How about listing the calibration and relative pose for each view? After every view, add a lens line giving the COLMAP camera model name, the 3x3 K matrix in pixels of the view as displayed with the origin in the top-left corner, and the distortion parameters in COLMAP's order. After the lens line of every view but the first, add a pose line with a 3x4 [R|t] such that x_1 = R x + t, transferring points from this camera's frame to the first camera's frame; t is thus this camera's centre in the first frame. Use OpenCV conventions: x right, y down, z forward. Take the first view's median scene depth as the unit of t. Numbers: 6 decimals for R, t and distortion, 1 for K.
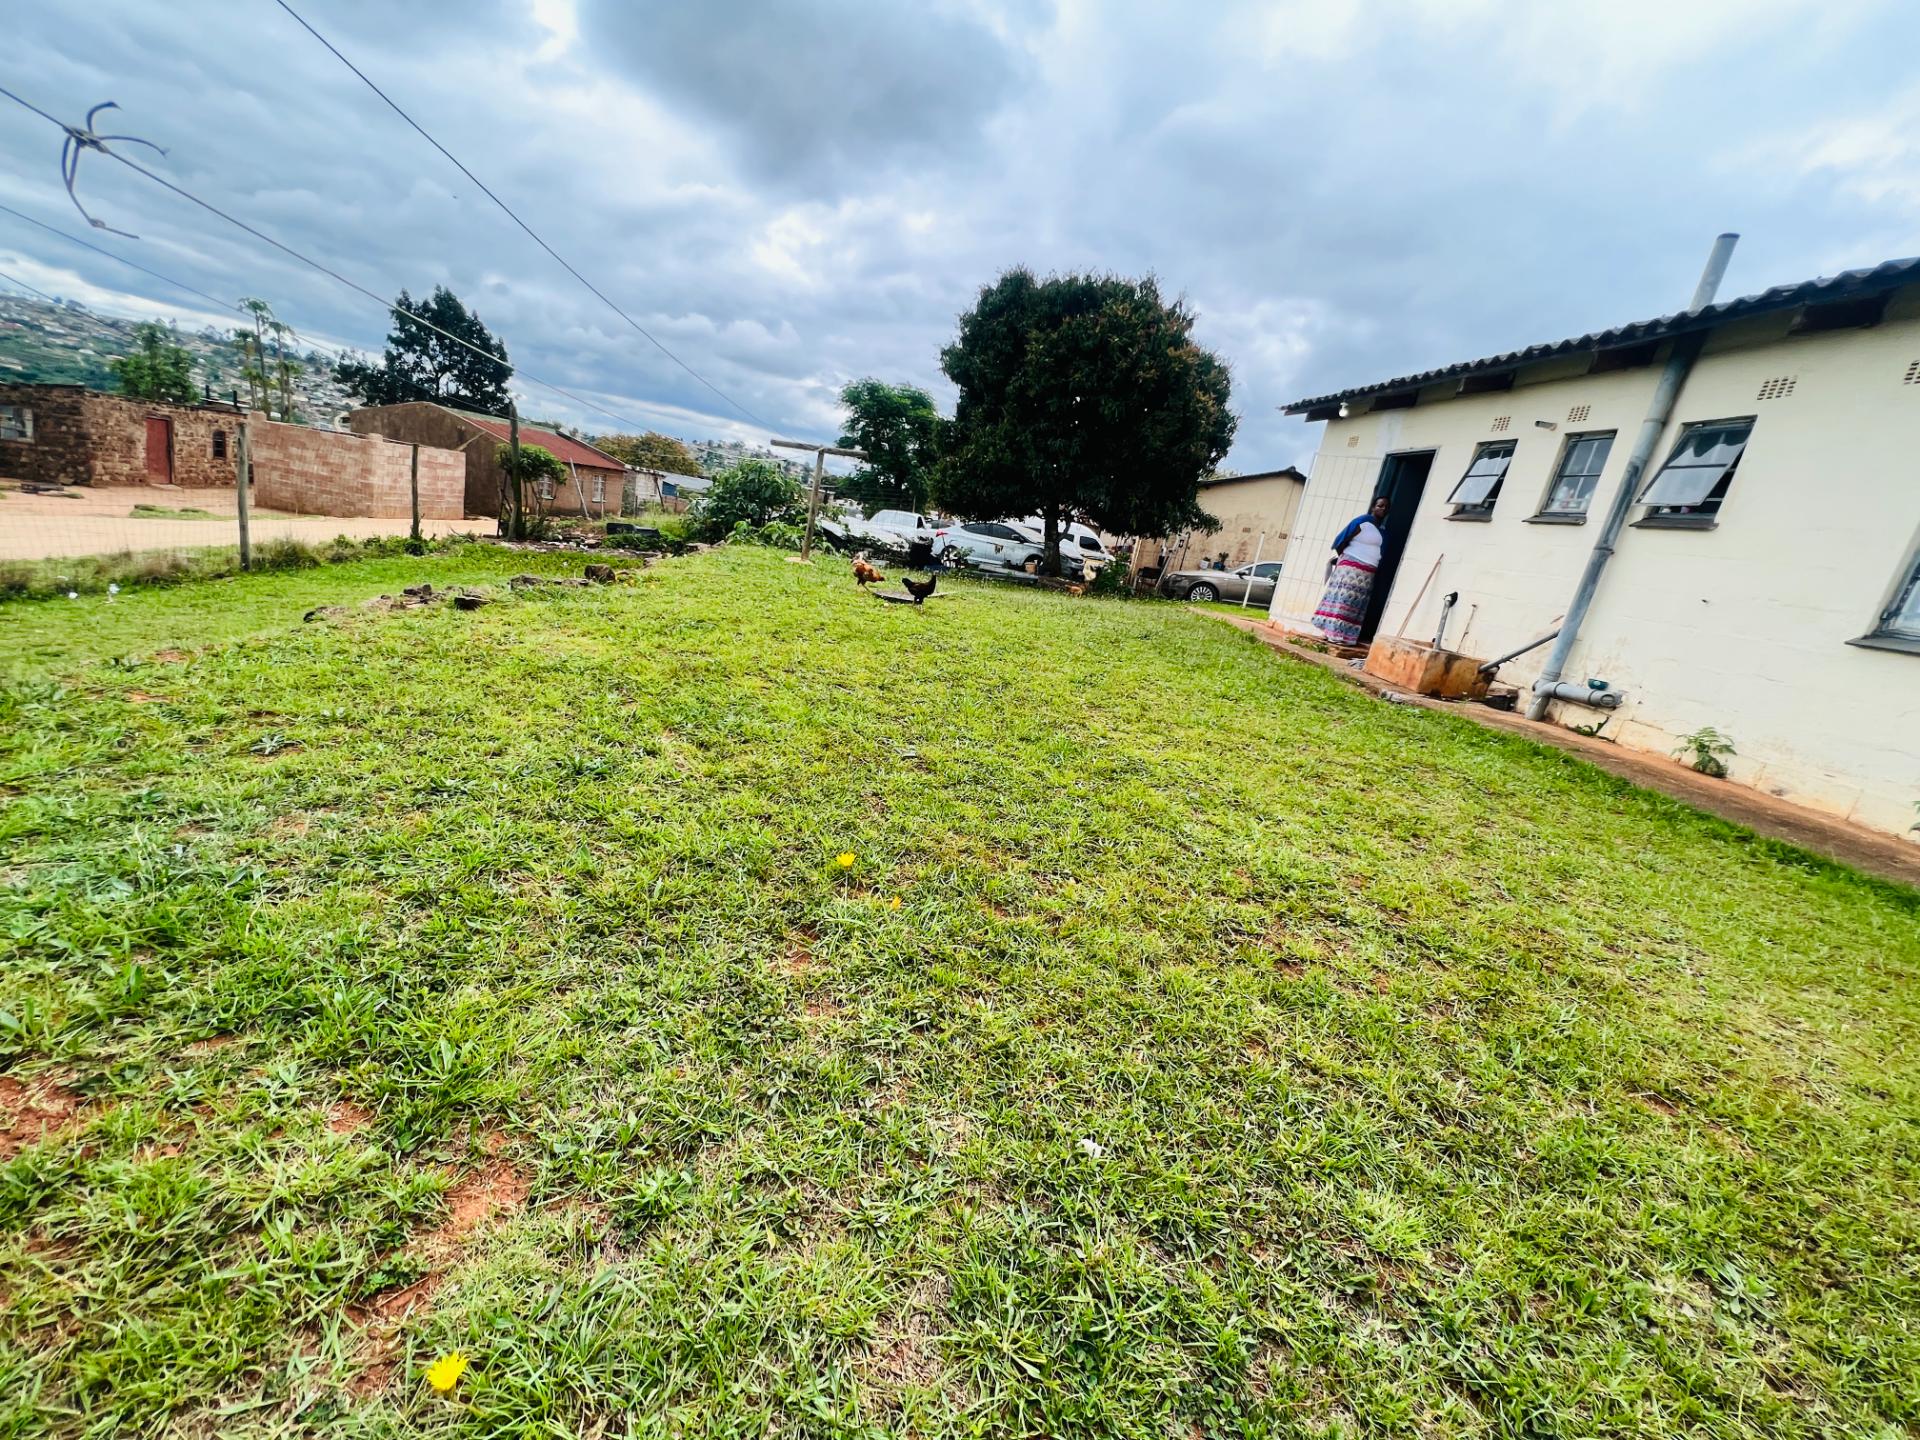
lens RADIAL K [[764.4, 0, 956.4], [0, 764.4, 720.1], [0, 0, 1]] dist [-0.000856, 0.000402]
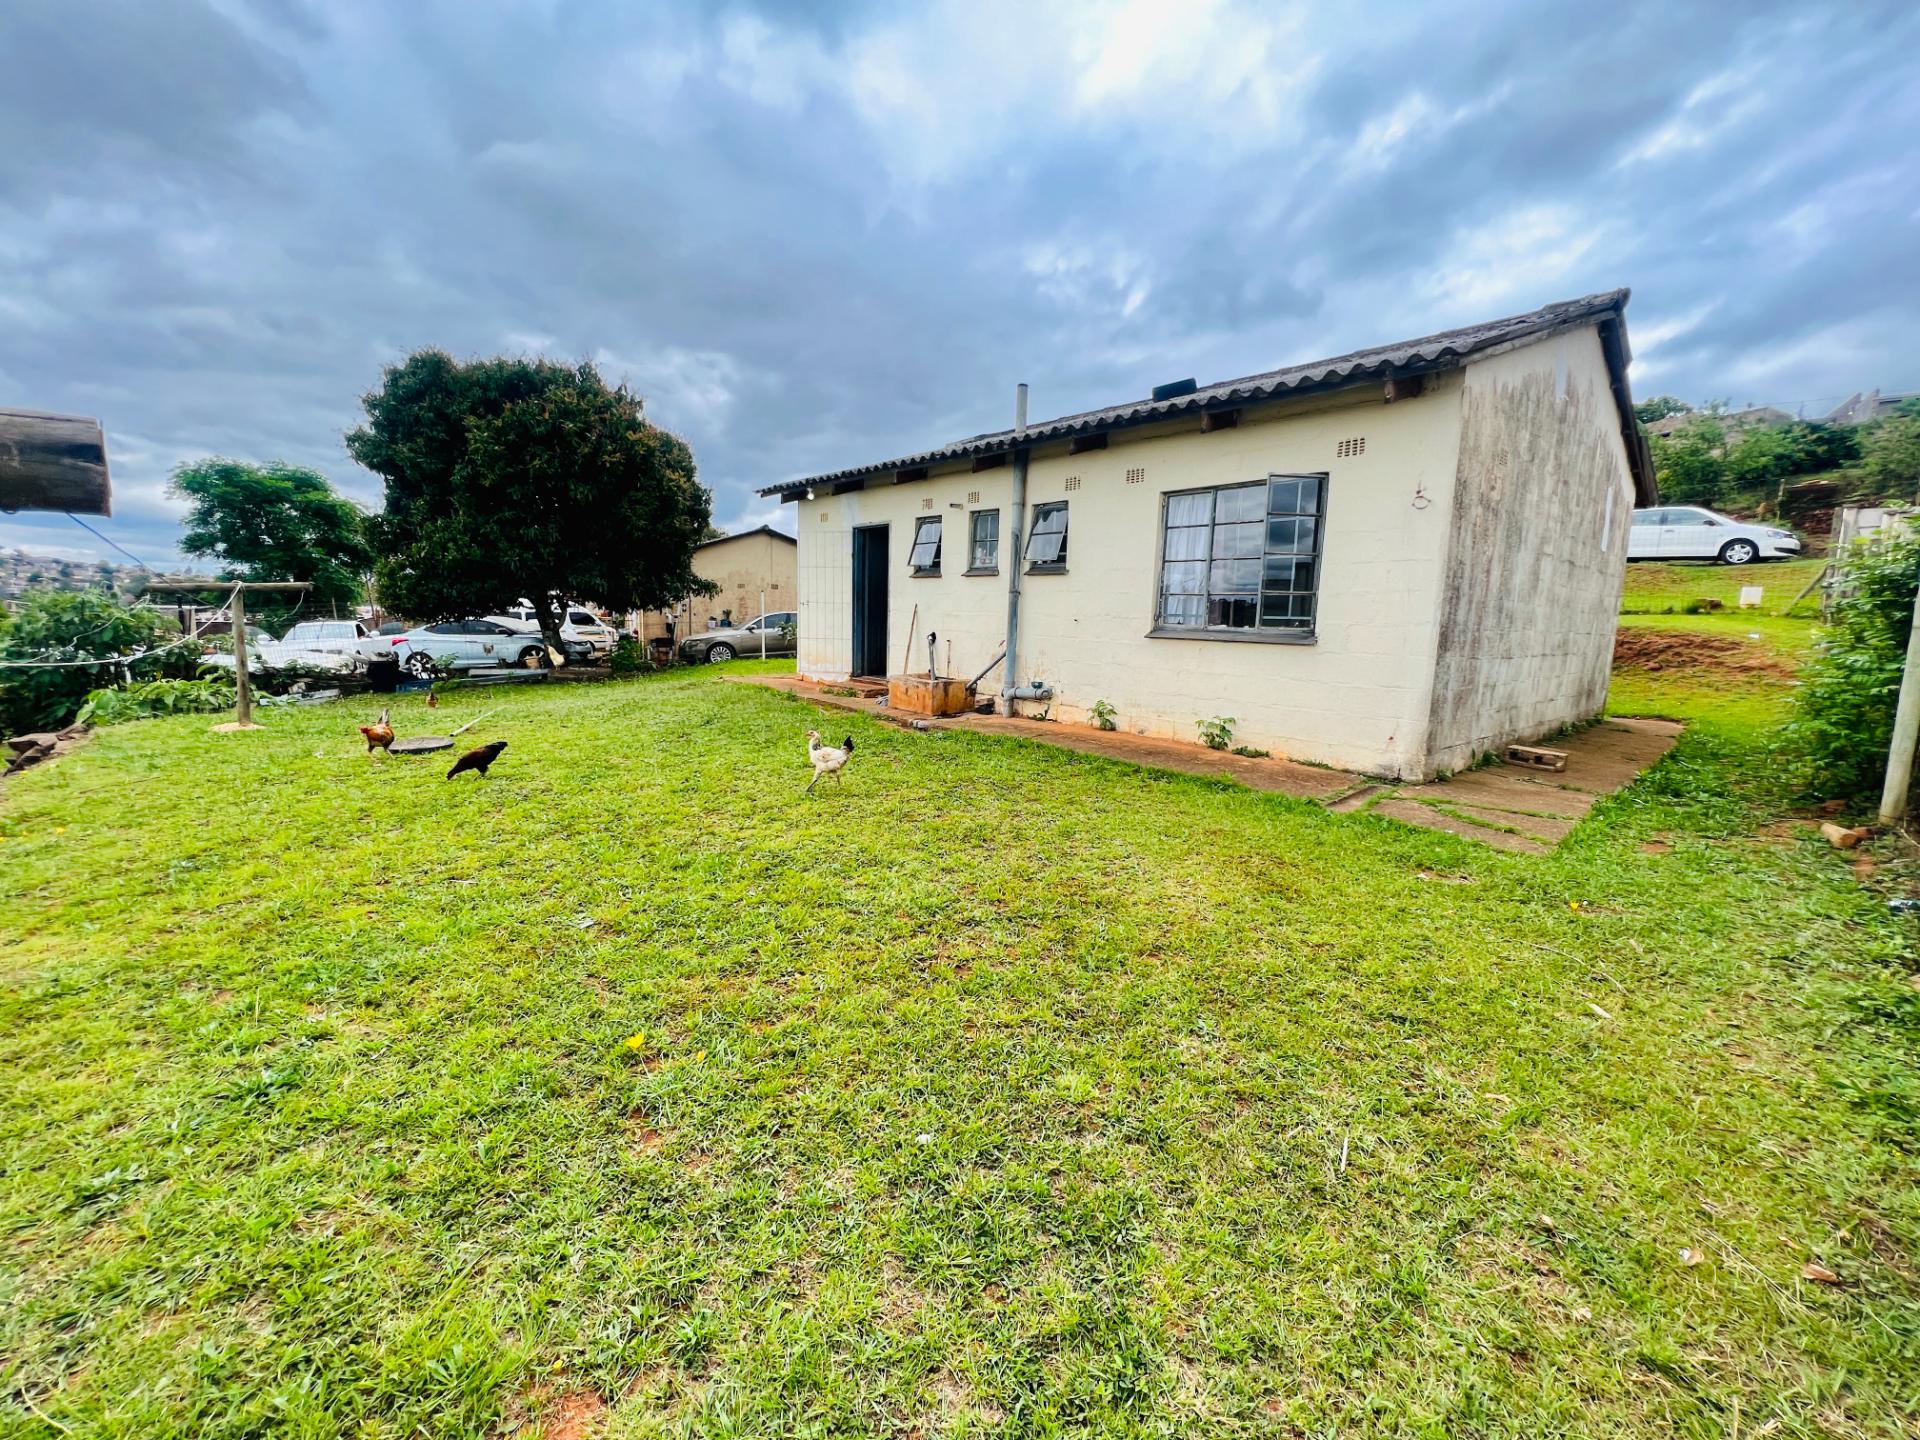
lens RADIAL K [[768.0, 0, 957.1], [0, 768.0, 720.6], [0, 0, 1]] dist [-0.002791, 0.000205]
pose [[0.792460, -0.239184, 0.561068, -0.115527], [0.270257, 0.962365, 0.028542, -0.073093], [-0.546779, 0.129014, 0.827277, -0.111745]]
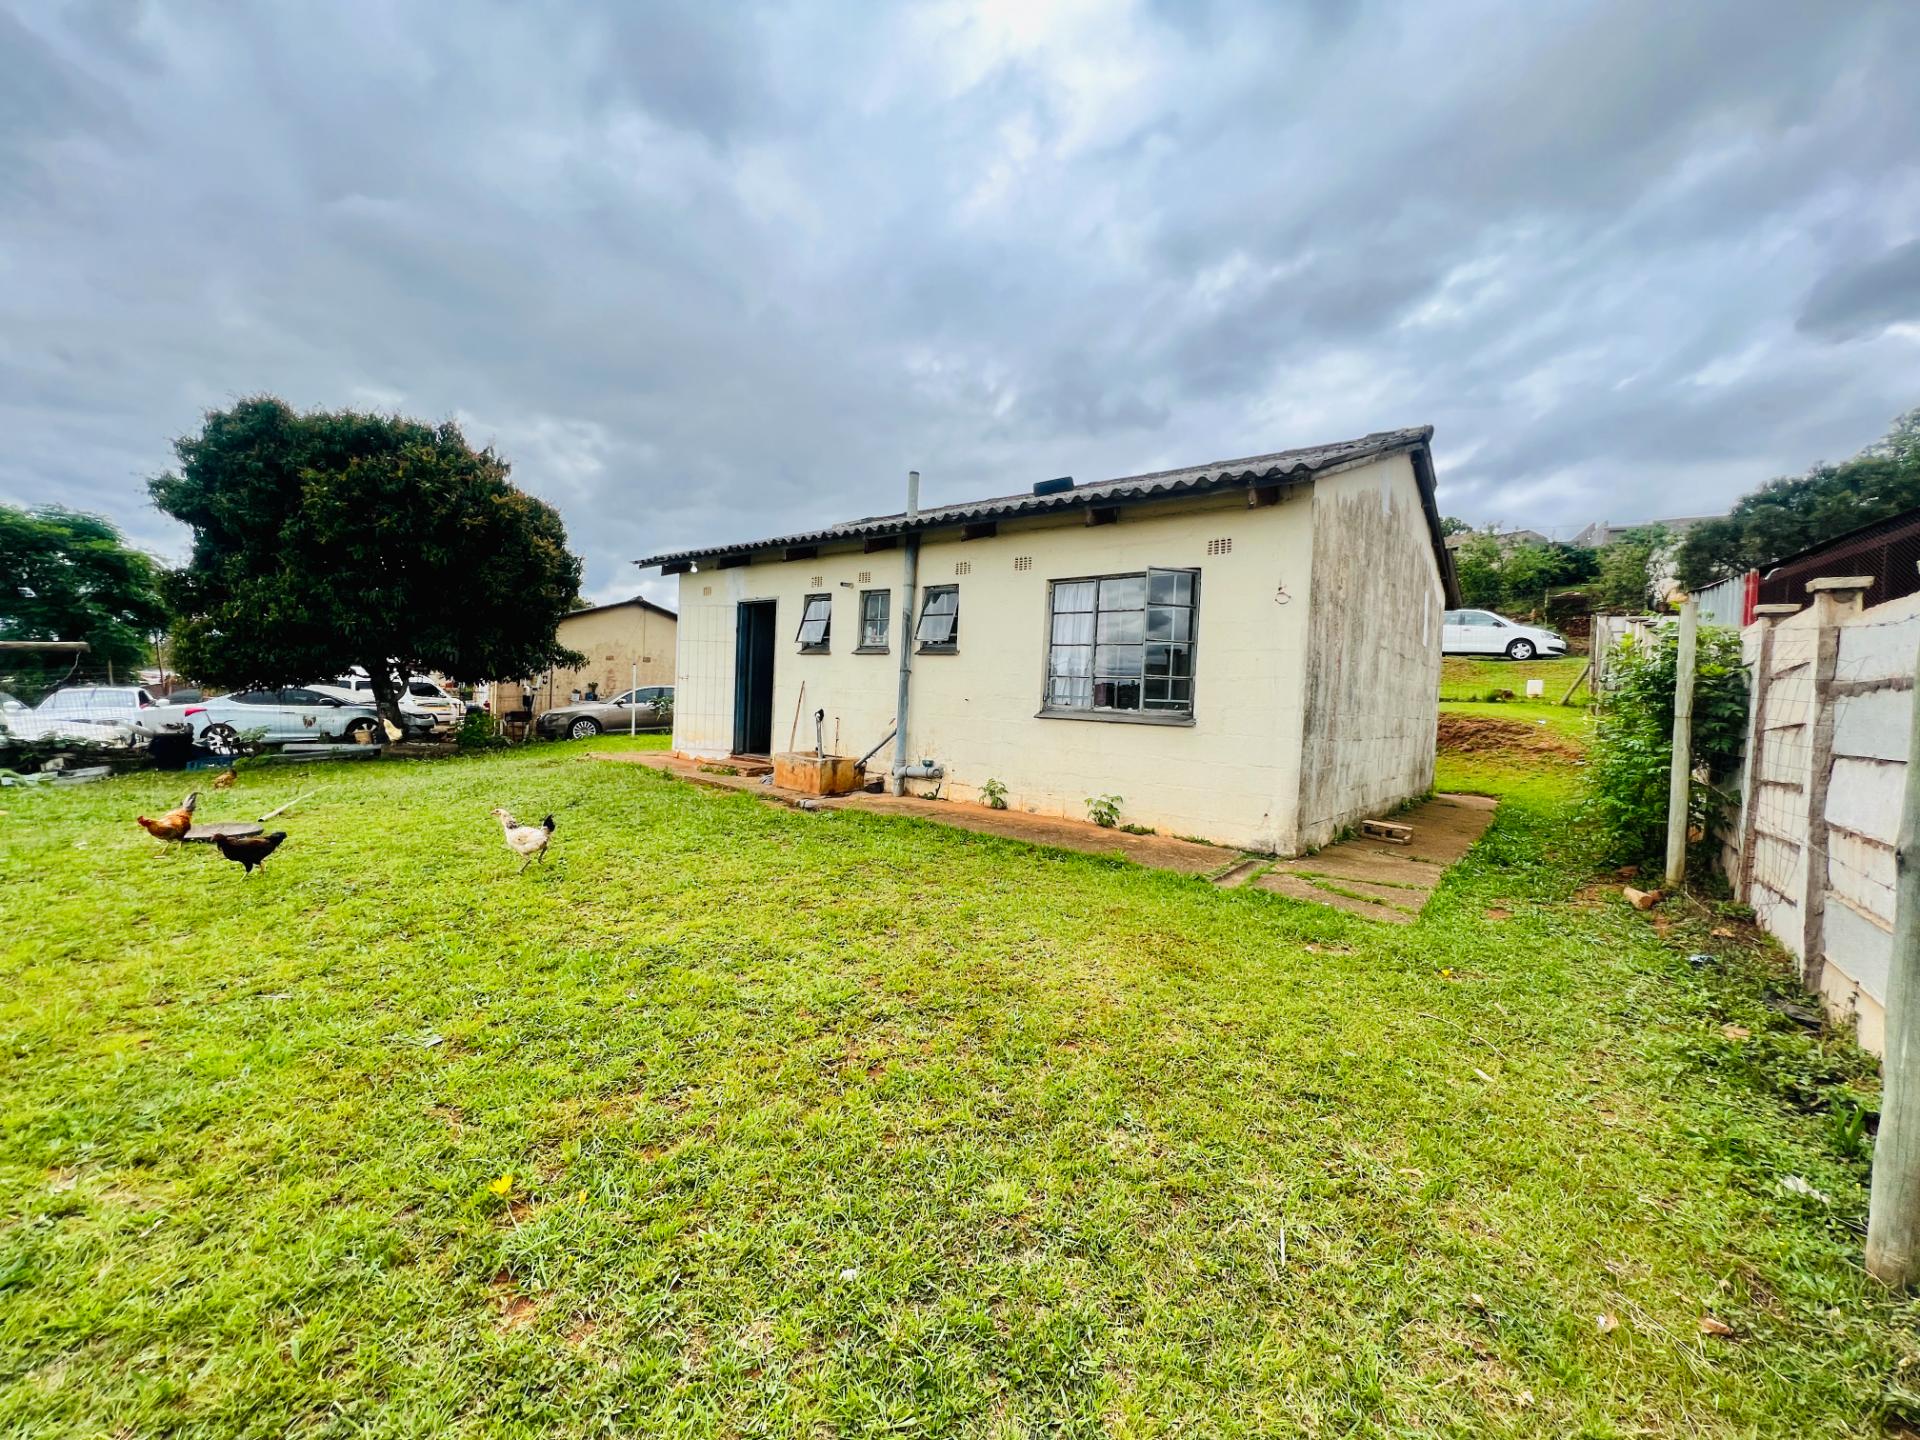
lens RADIAL K [[768.6, 0, 957.7], [0, 768.6, 720.0], [0, 0, 1]] dist [-0.002747, 0.000410]
pose [[0.691863, -0.172743, 0.701061, -0.128448], [0.267176, 0.963289, -0.026314, -0.083029], [-0.670778, 0.205512, 0.712616, -0.084779]]
